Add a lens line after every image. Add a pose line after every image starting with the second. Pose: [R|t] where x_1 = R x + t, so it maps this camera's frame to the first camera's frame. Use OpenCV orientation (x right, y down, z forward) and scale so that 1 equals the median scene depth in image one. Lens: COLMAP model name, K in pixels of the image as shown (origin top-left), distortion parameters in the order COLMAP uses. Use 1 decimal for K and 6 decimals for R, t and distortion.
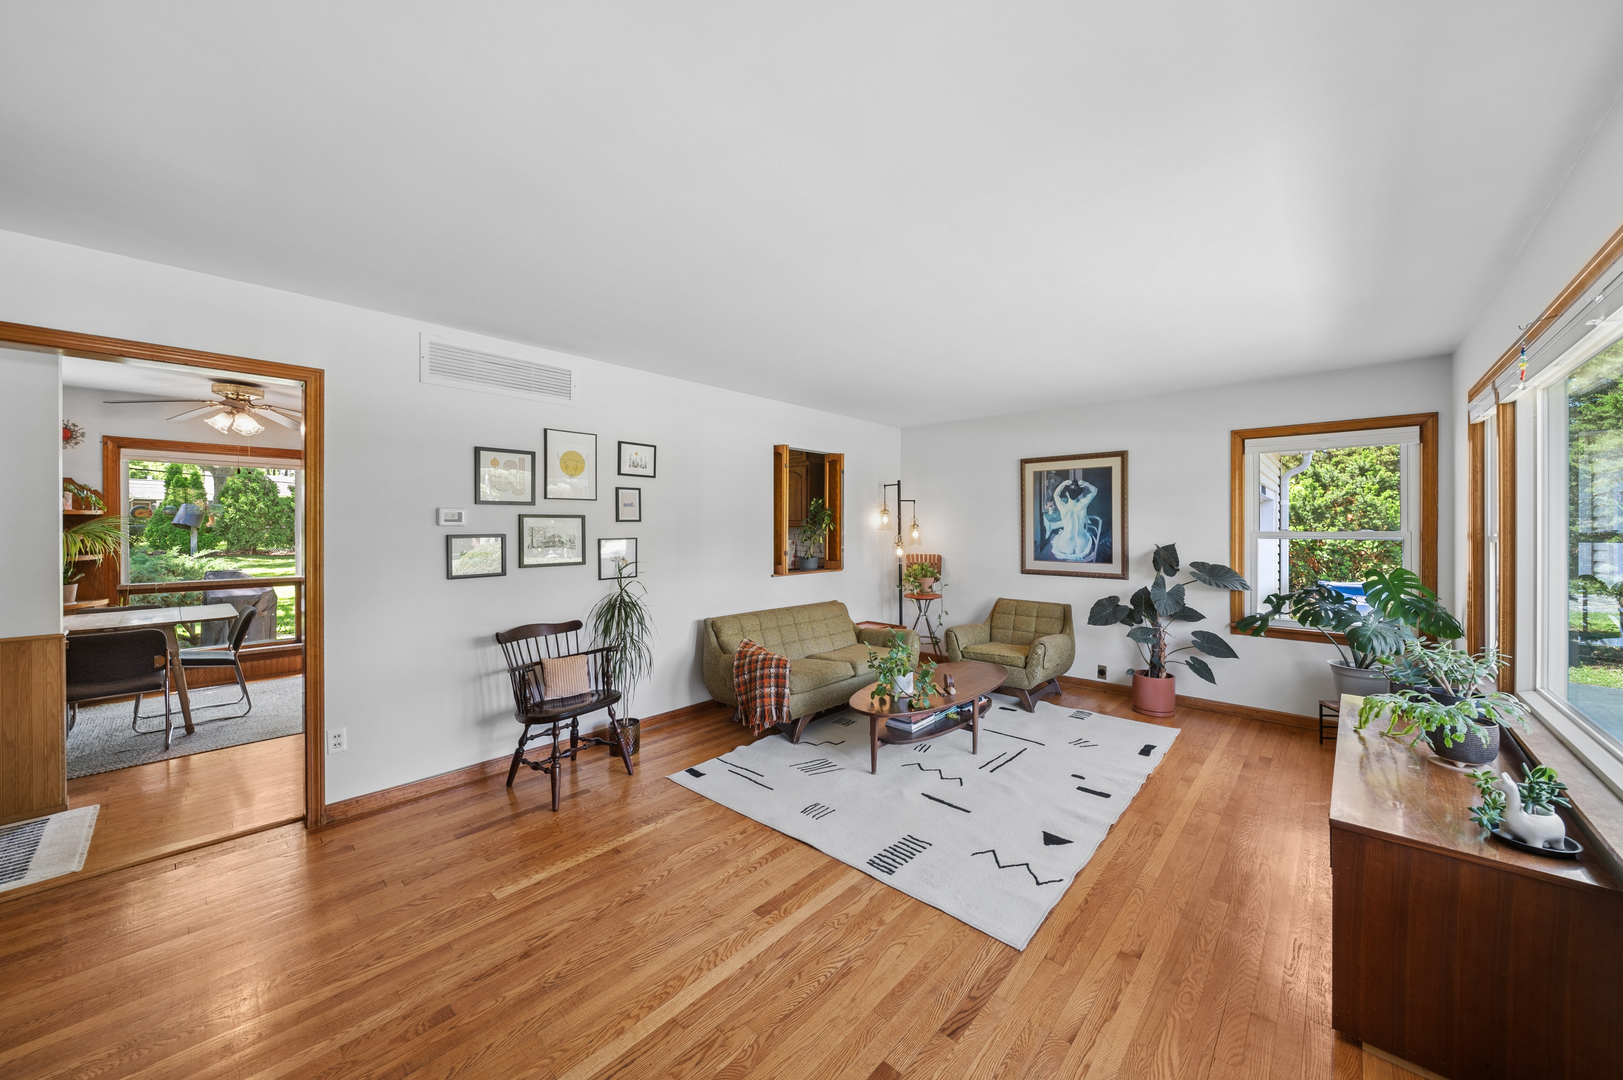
lens RADIAL K [[576.6, 0, 816.5], [0, 576.6, 521.2], [0, 0, 1]] dist [-0.001783, -0.001913]
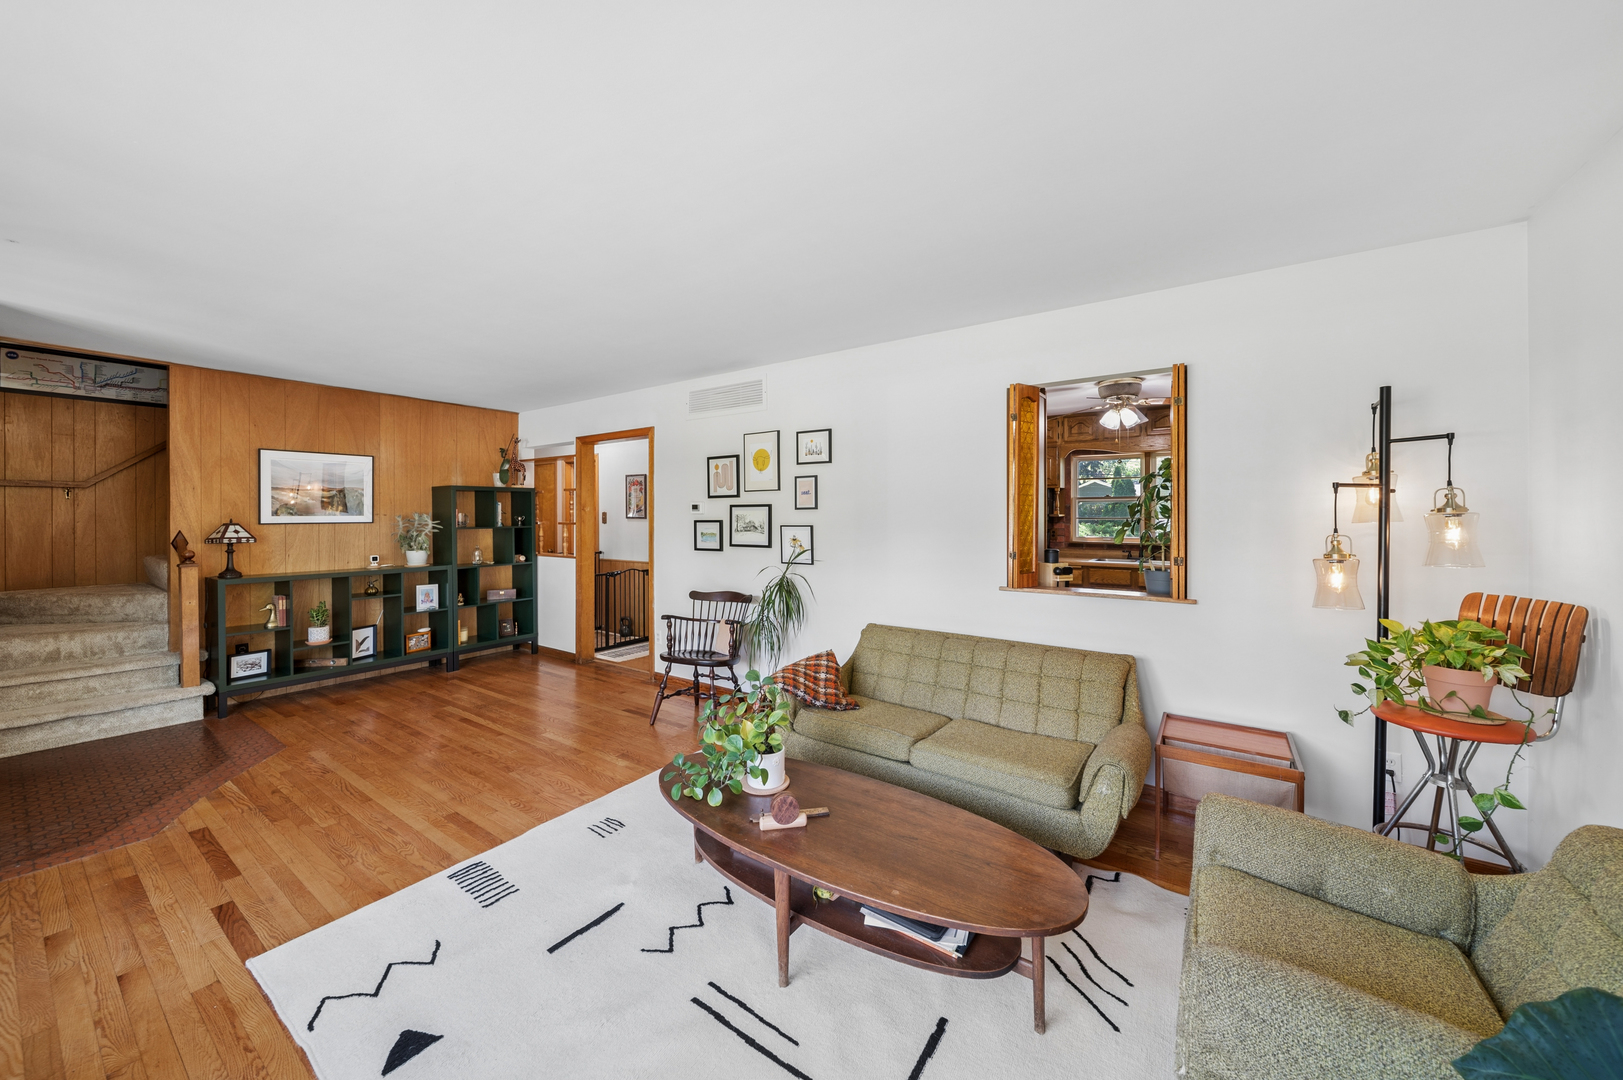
lens RADIAL K [[576.6, 0, 816.5], [0, 576.6, 521.2], [0, 0, 1]] dist [-0.001783, -0.001913]
pose [[0.134506, 0.008609, -0.990875, 0.685574], [0.009159, 0.999909, 0.009930, 0.011779], [0.990870, -0.010411, 0.134415, 0.883108]]
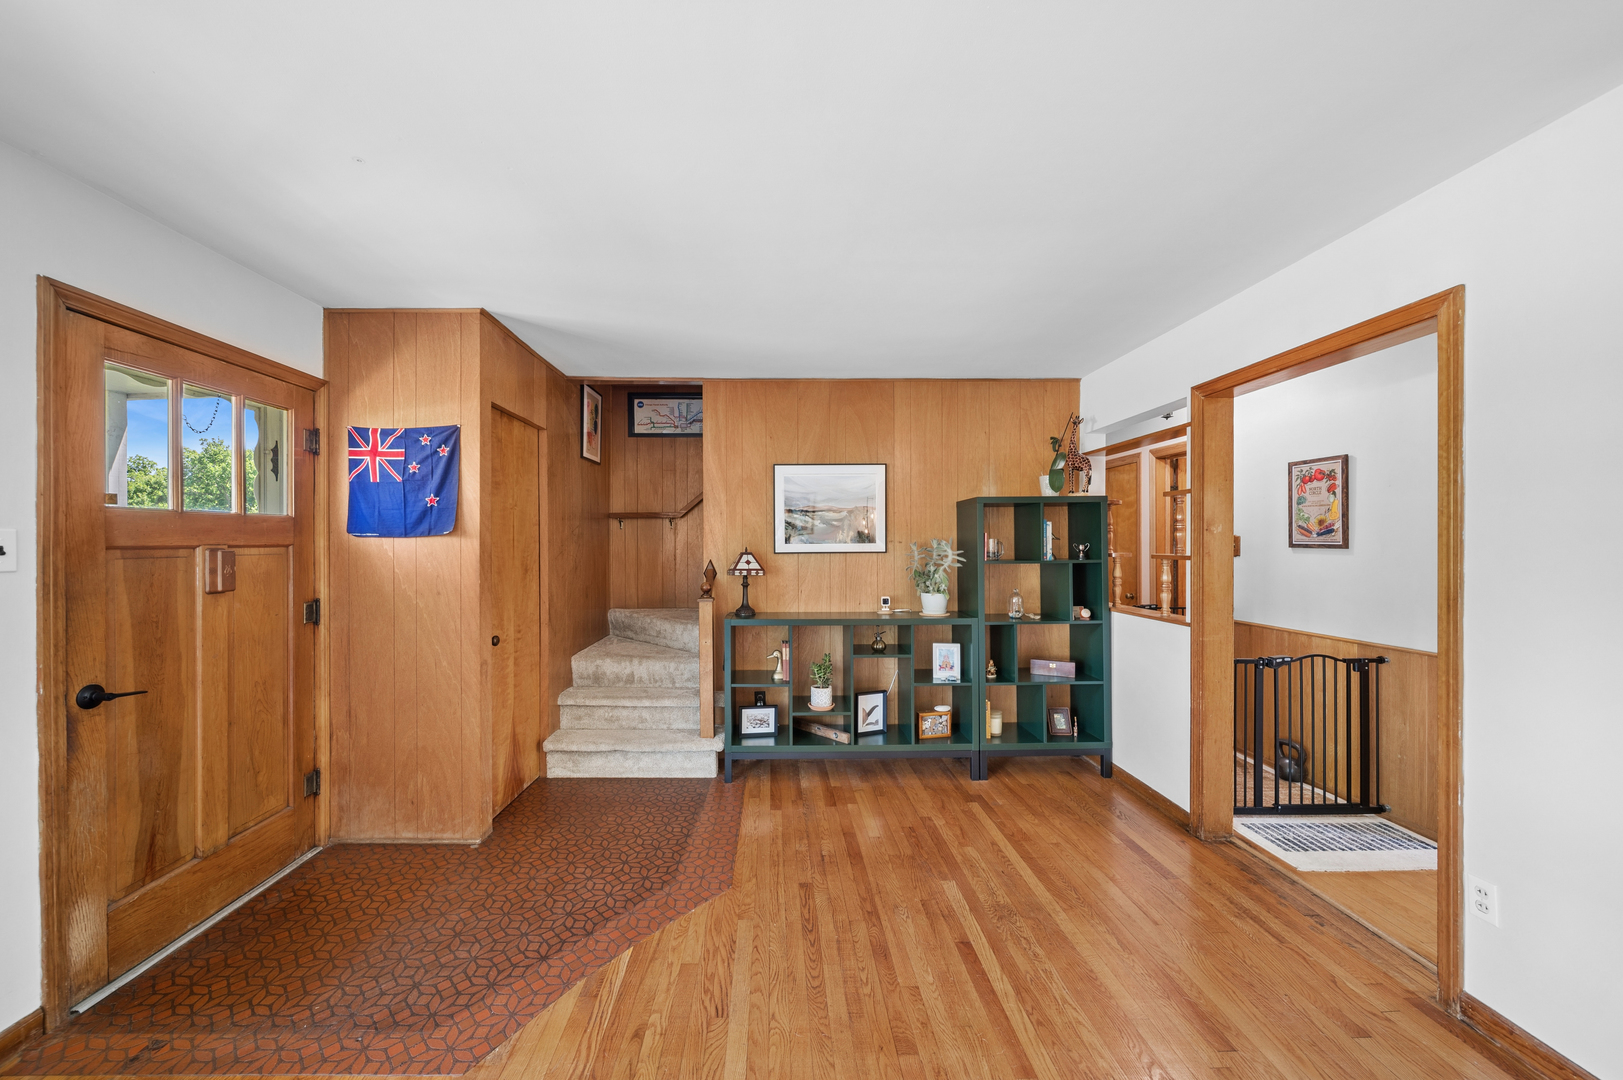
lens RADIAL K [[585.9, 0, 784.5], [0, 585.9, 541.1], [0, 0, 1]] dist [-0.000521, -0.000010]
pose [[-0.728847, -0.001973, -0.684674, 0.074475], [0.007759, 0.999908, -0.011142, 0.009379], [0.684633, -0.013433, -0.728765, 0.673997]]
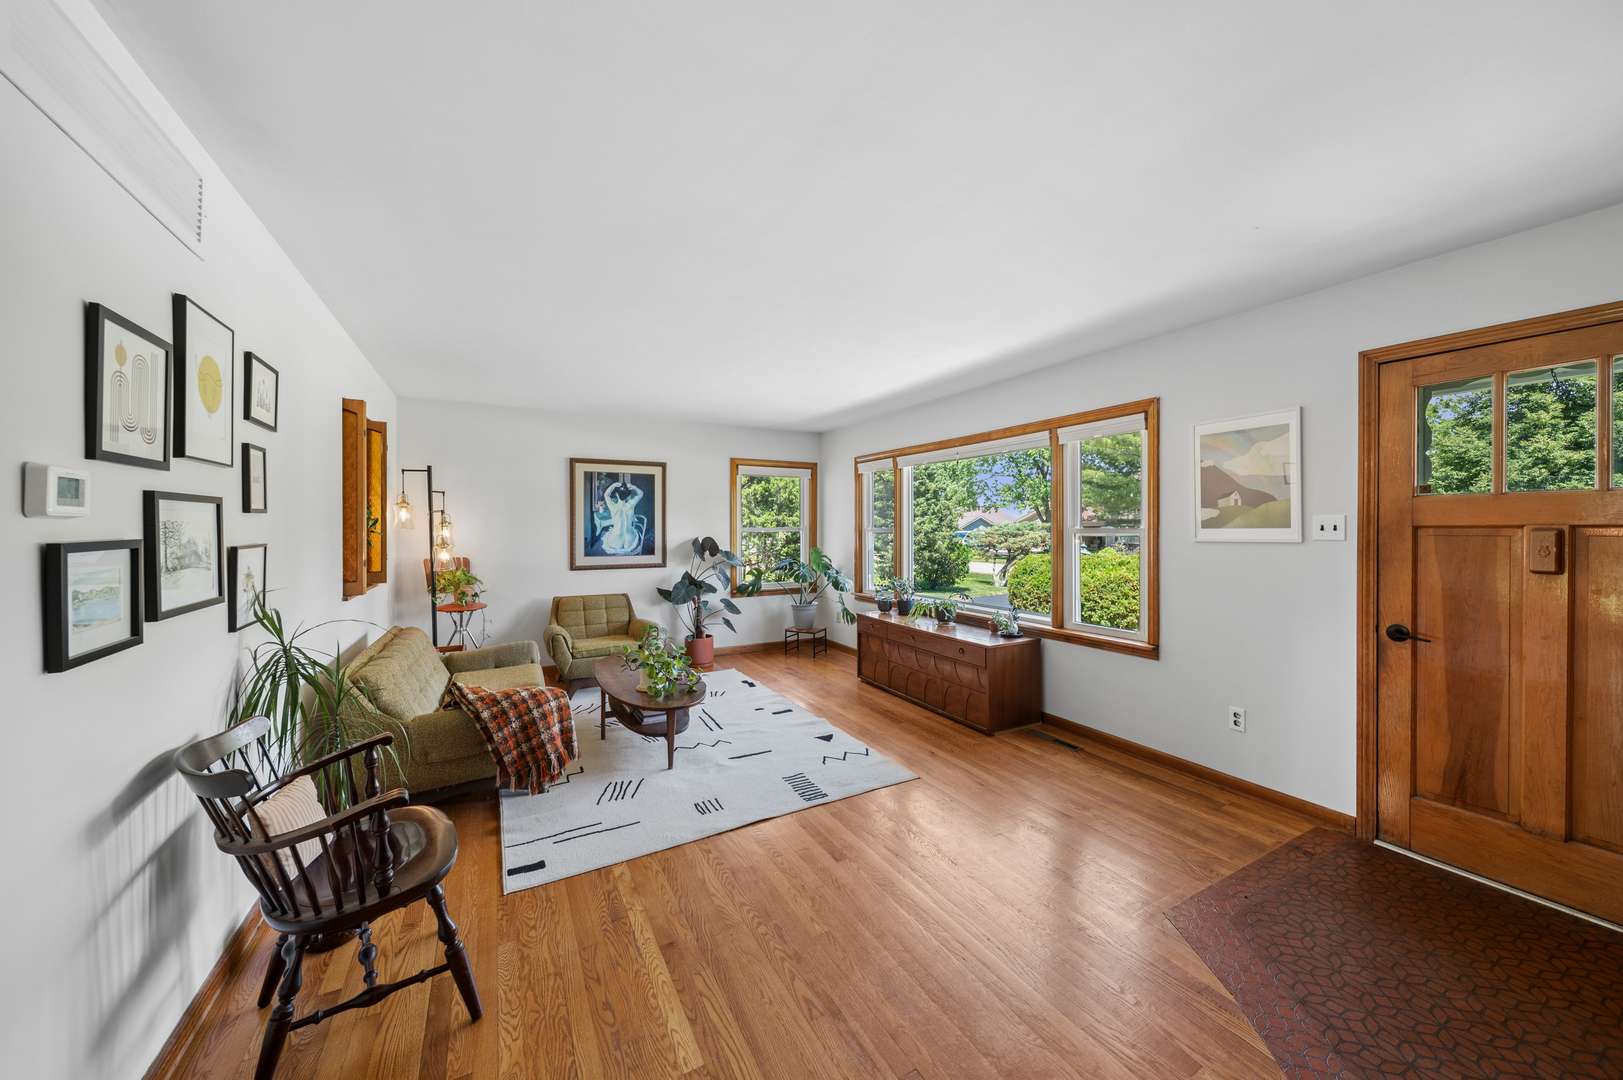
lens RADIAL K [[576.6, 0, 816.5], [0, 576.6, 521.2], [0, 0, 1]] dist [-0.001783, -0.001913]
pose [[0.325806, 0.006328, 0.945415, -0.647627], [-0.007614, 0.999963, -0.004069, 0.006748], [-0.945406, -0.005873, 0.325842, 0.363999]]
